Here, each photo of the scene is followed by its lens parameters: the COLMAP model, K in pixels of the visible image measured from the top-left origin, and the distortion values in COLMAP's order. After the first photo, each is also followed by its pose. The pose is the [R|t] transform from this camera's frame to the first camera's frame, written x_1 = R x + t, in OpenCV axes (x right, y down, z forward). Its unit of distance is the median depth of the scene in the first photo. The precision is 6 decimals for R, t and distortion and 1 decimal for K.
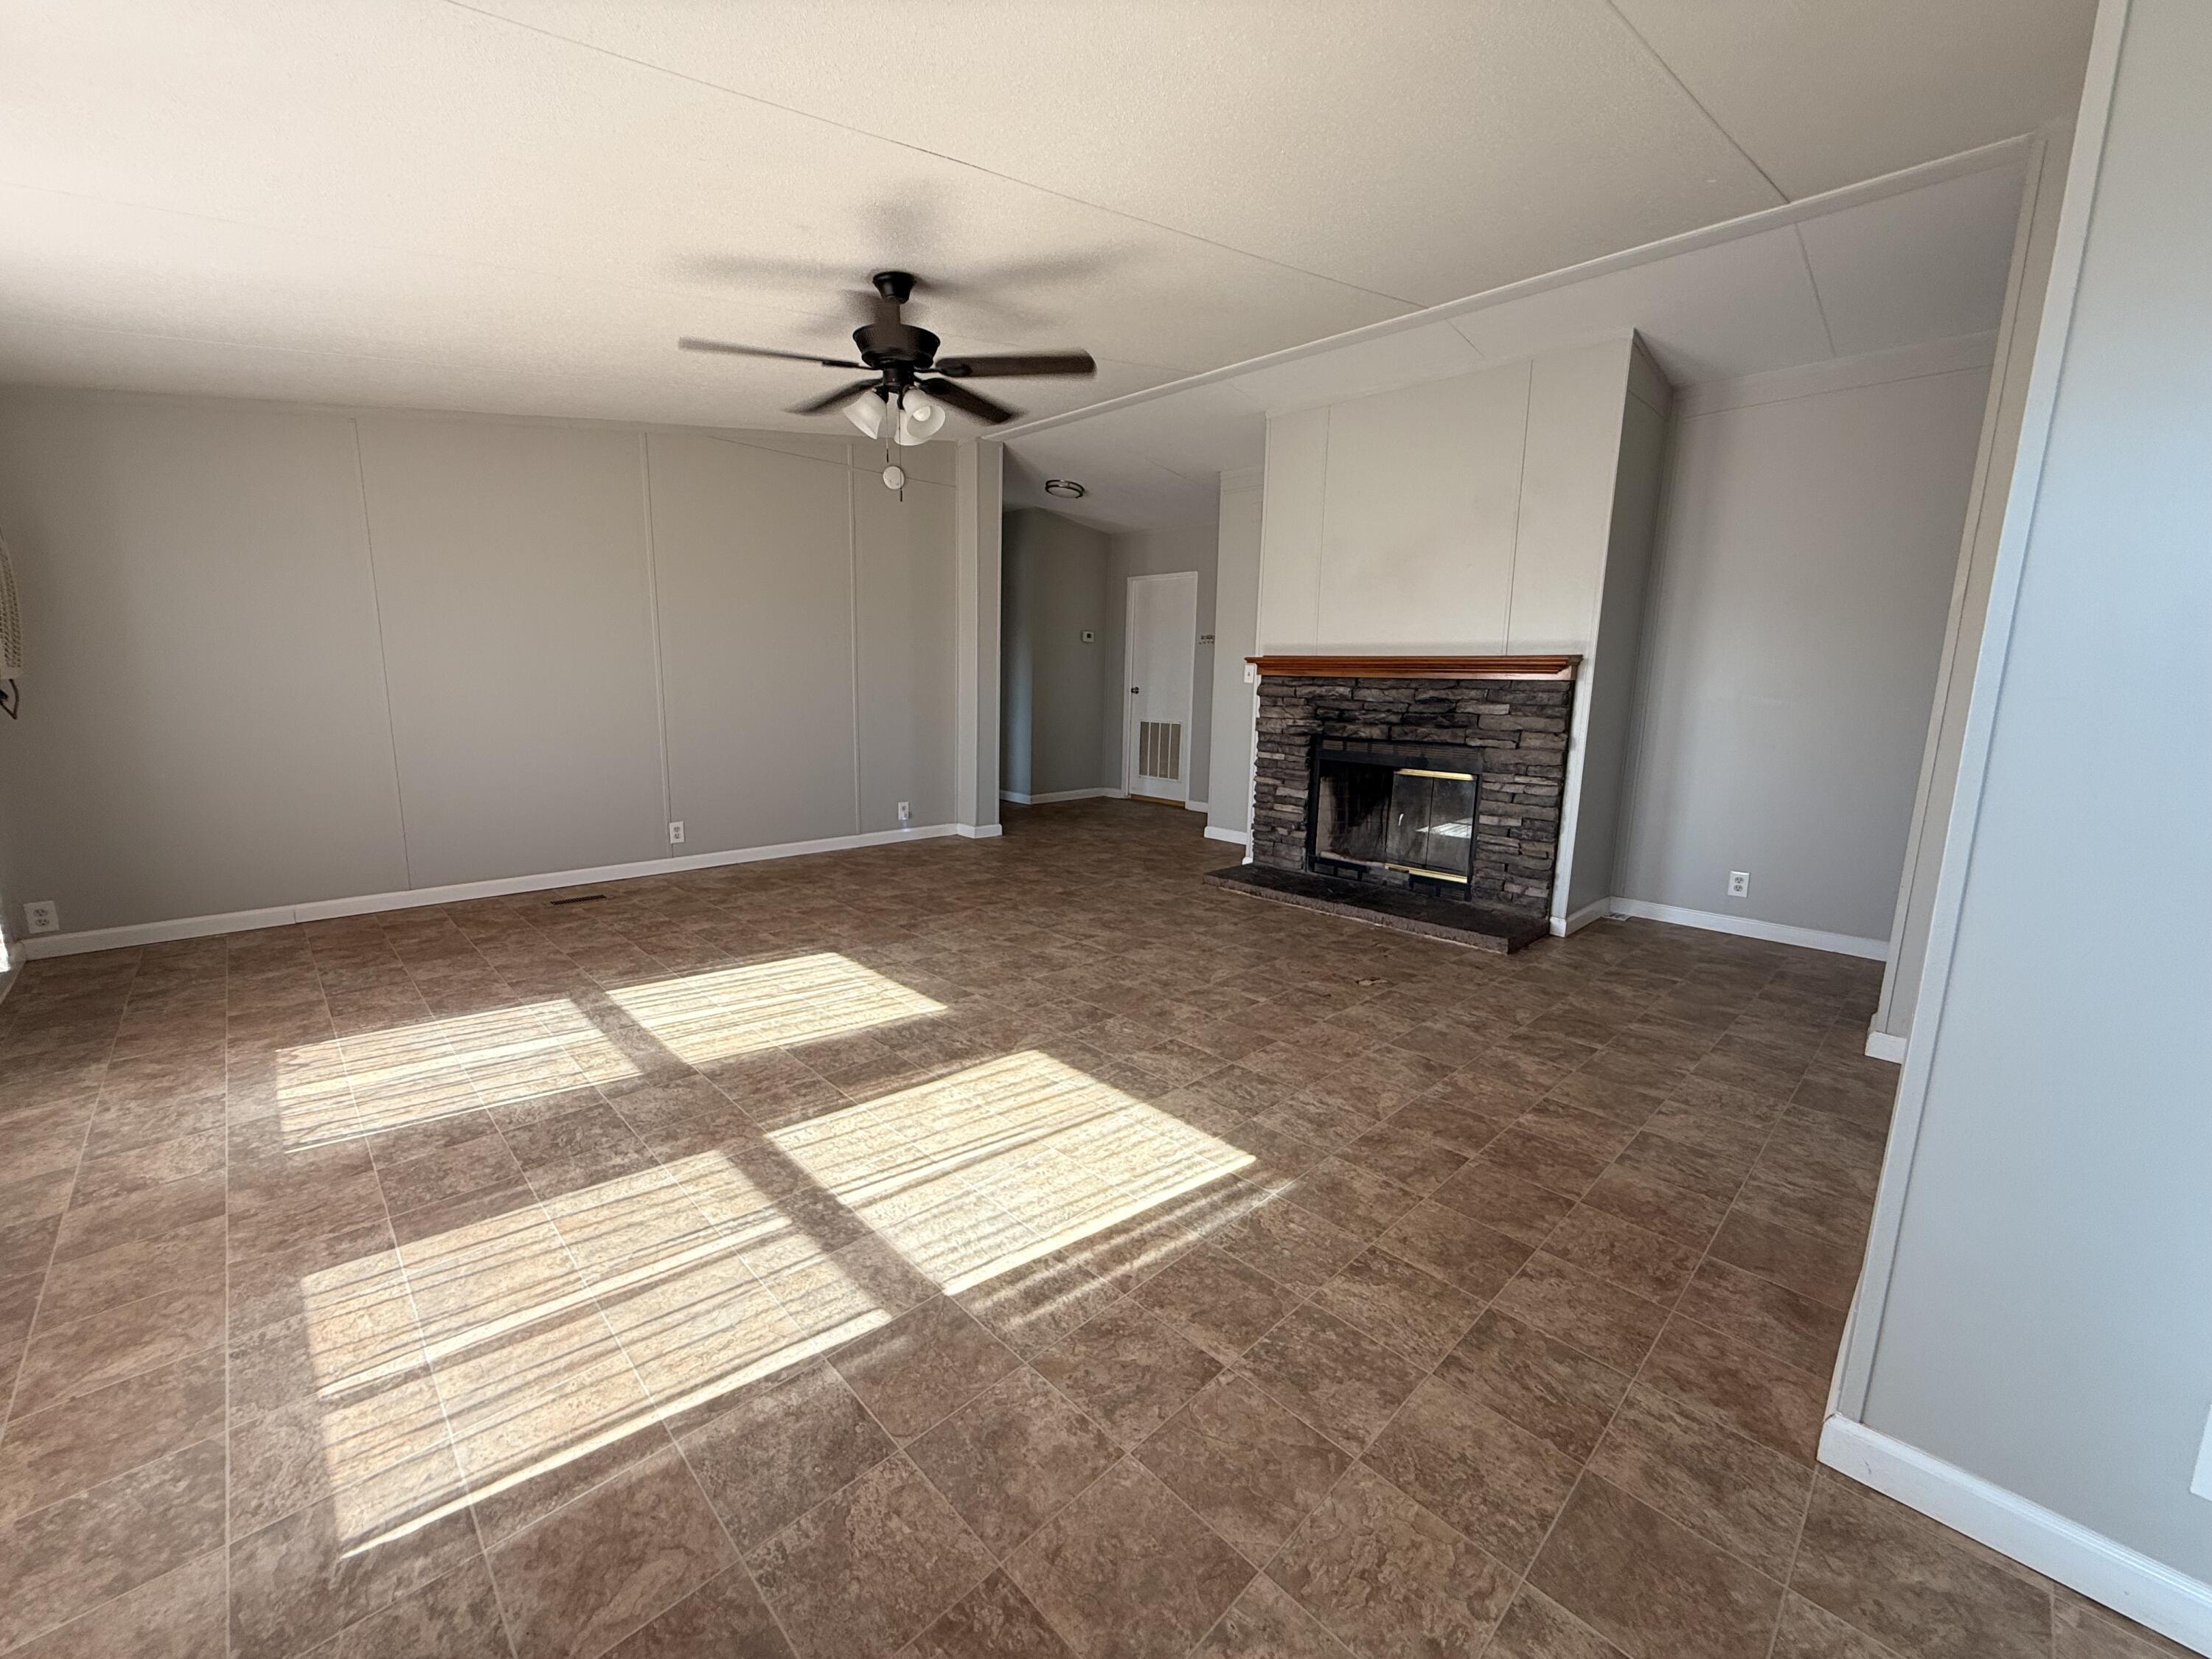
lens RADIAL K [[881.6, 0, 1104.1], [0, 881.6, 829.6], [0, 0, 1]] dist [0.000114, 0.001342]
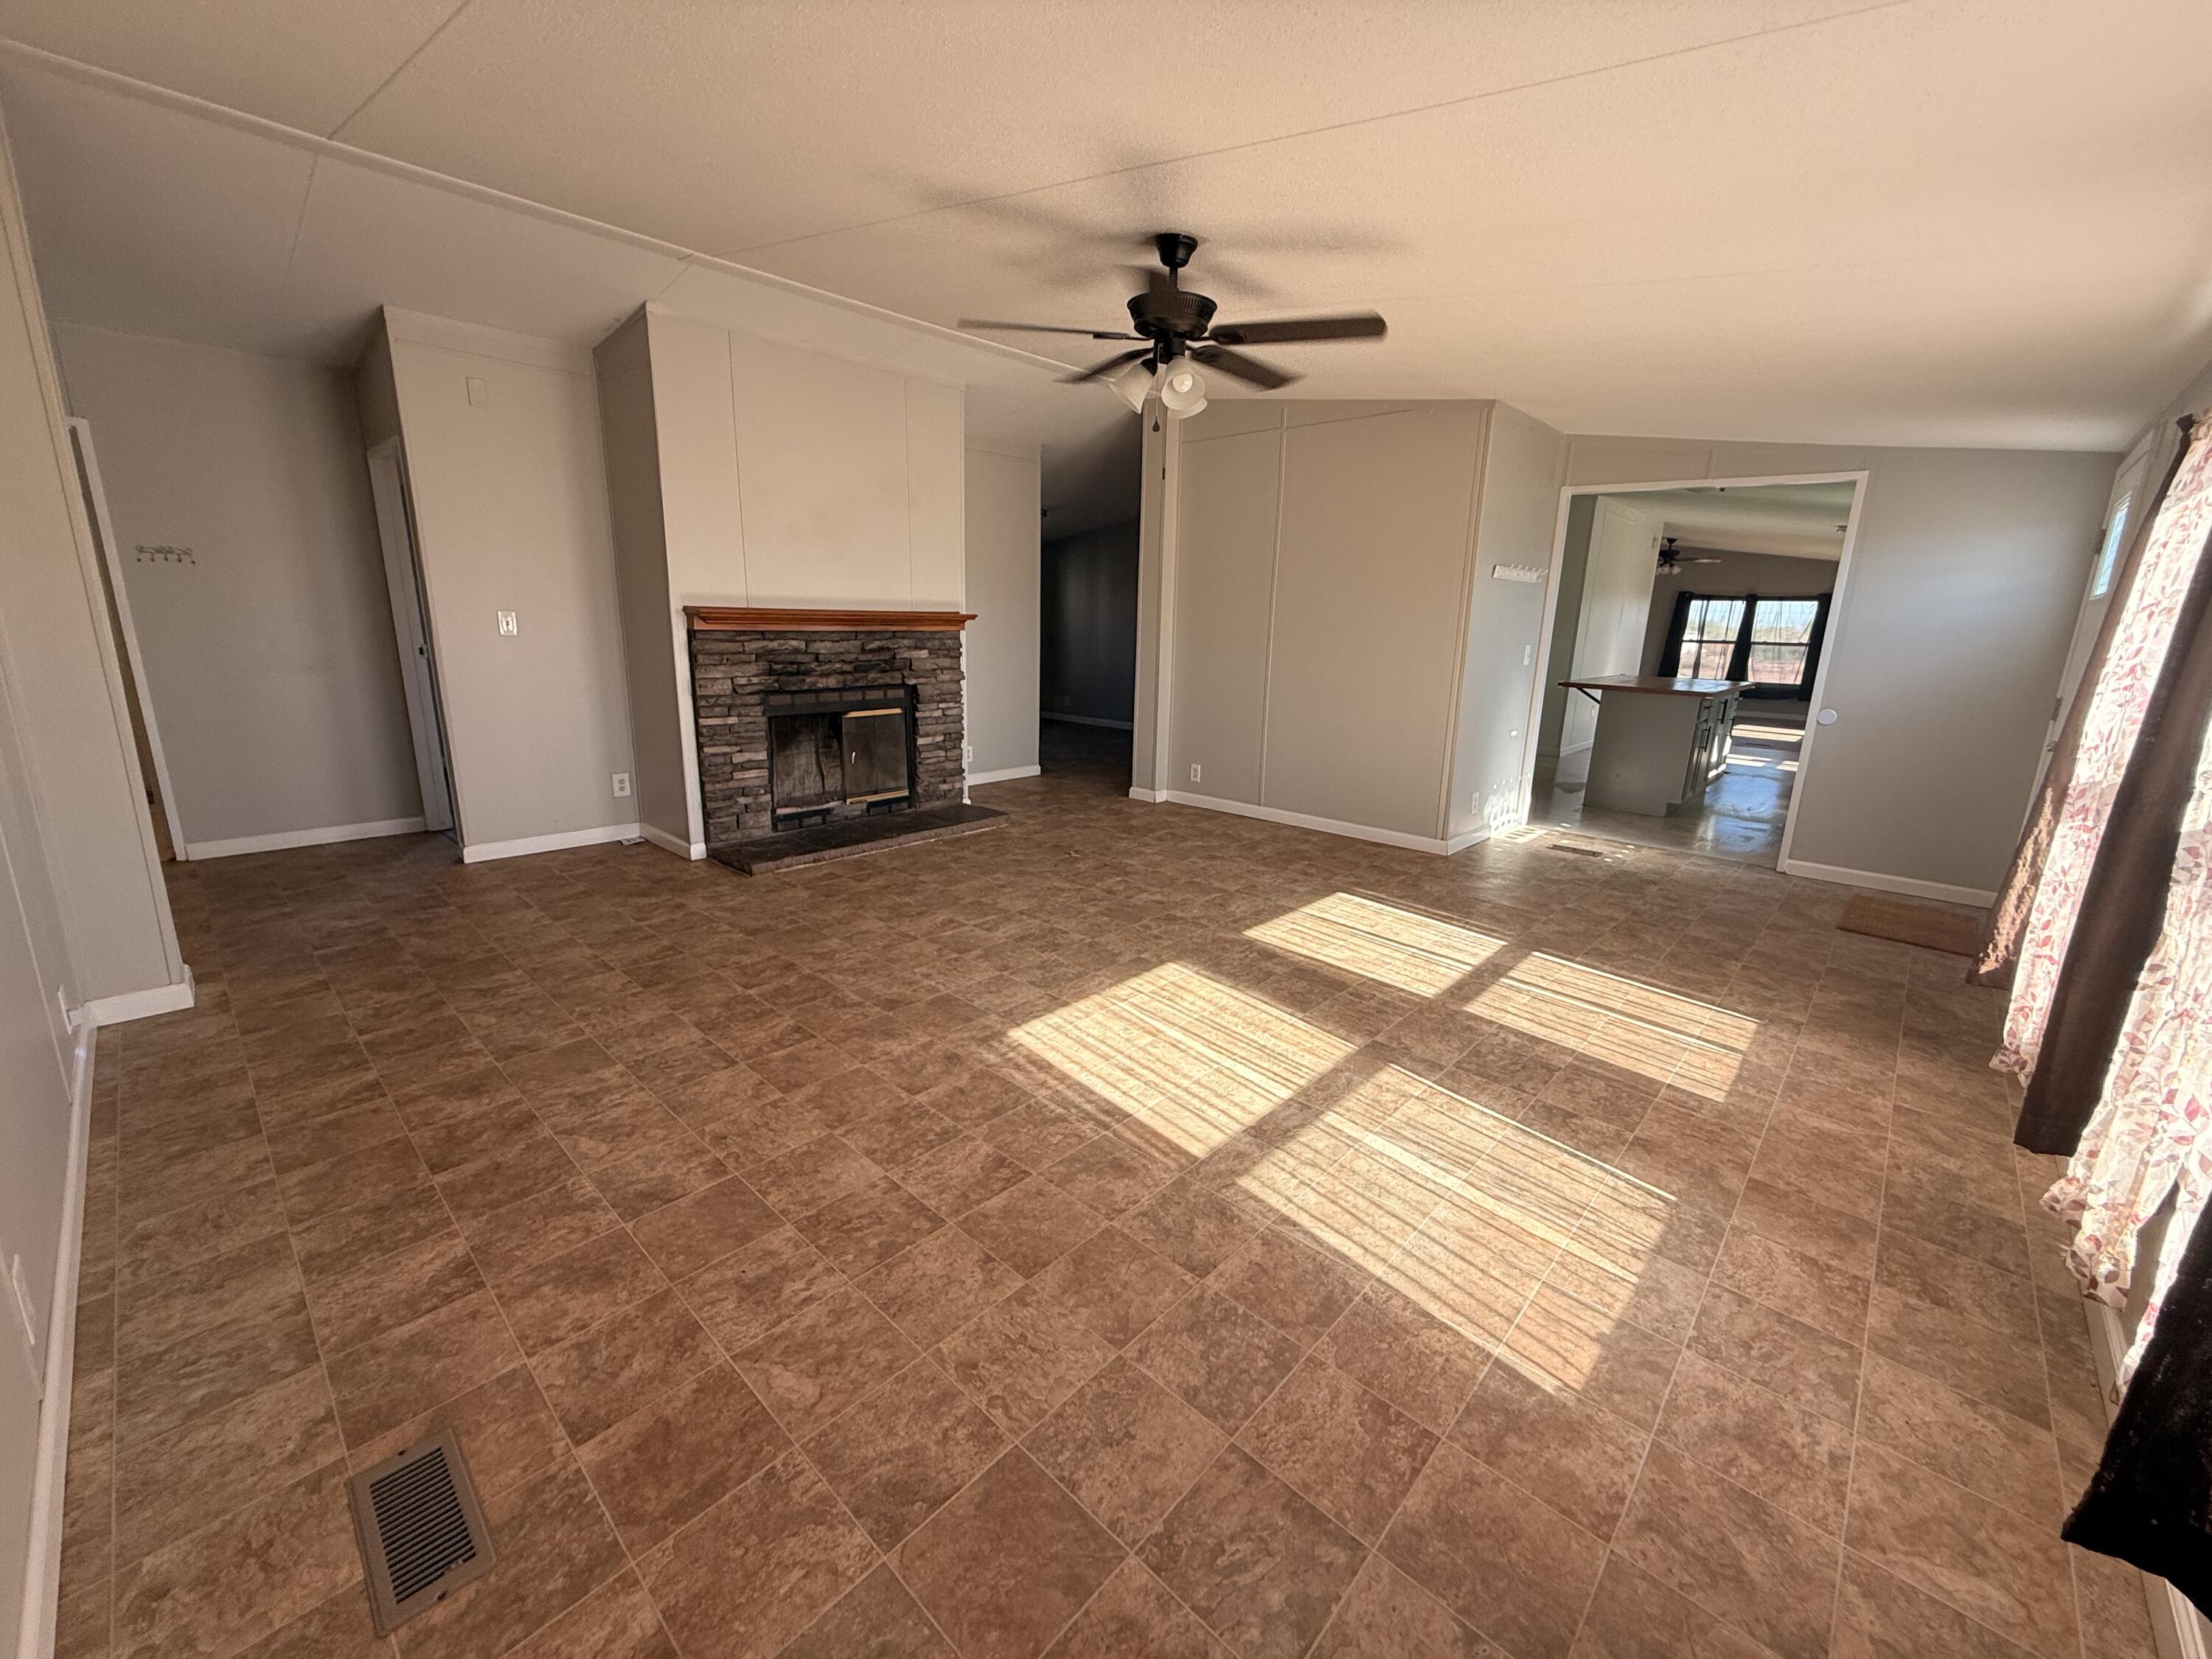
lens RADIAL K [[881.6, 0, 1100.1], [0, 881.6, 826.3], [0, 0, 1]] dist [0.000114, 0.001342]
pose [[-0.043071, -0.251663, 0.966856, -1.176626], [0.150647, 0.955053, 0.255301, -0.250826], [-0.987649, 0.156650, -0.003223, 1.063931]]
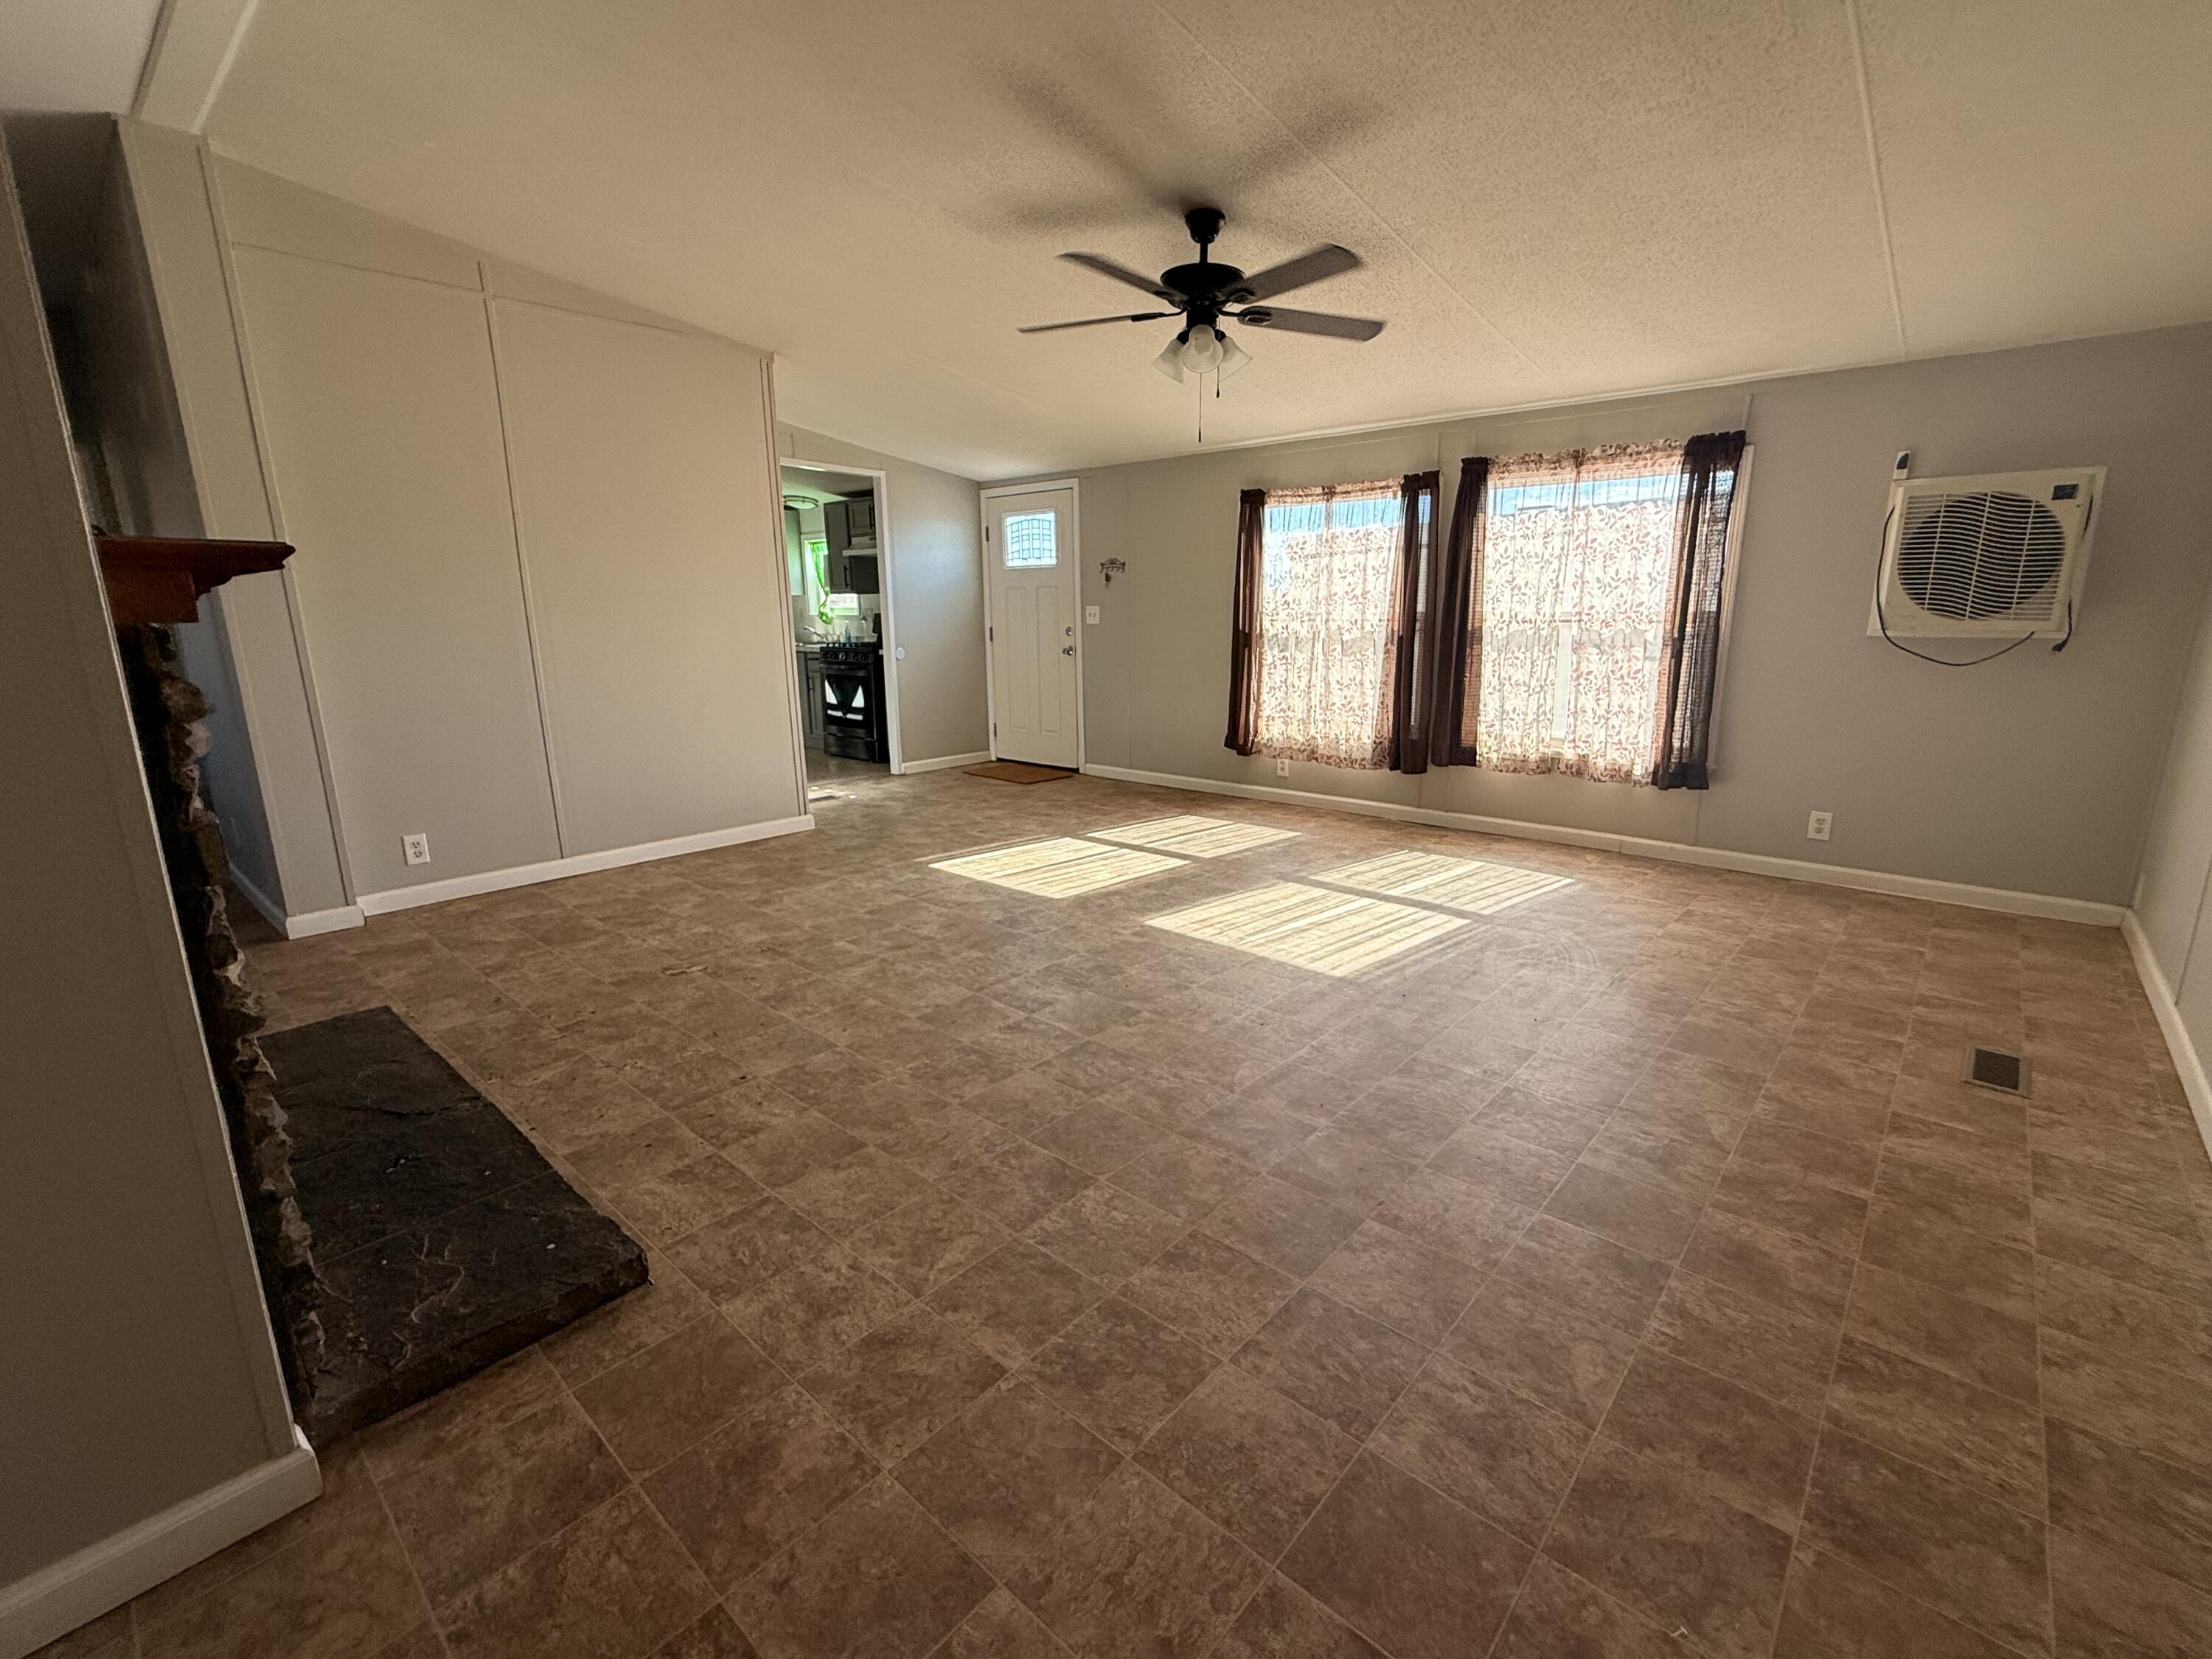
lens RADIAL K [[971.0, 0, 1103.6], [0, 971.0, 829.7], [0, 0, 1]] dist [0.004005, -0.000489]
pose [[-0.997911, 0.001232, -0.064592, -0.046575], [-0.024195, 0.919927, 0.391342, -0.373374], [0.059902, 0.392088, -0.917976, 2.051541]]
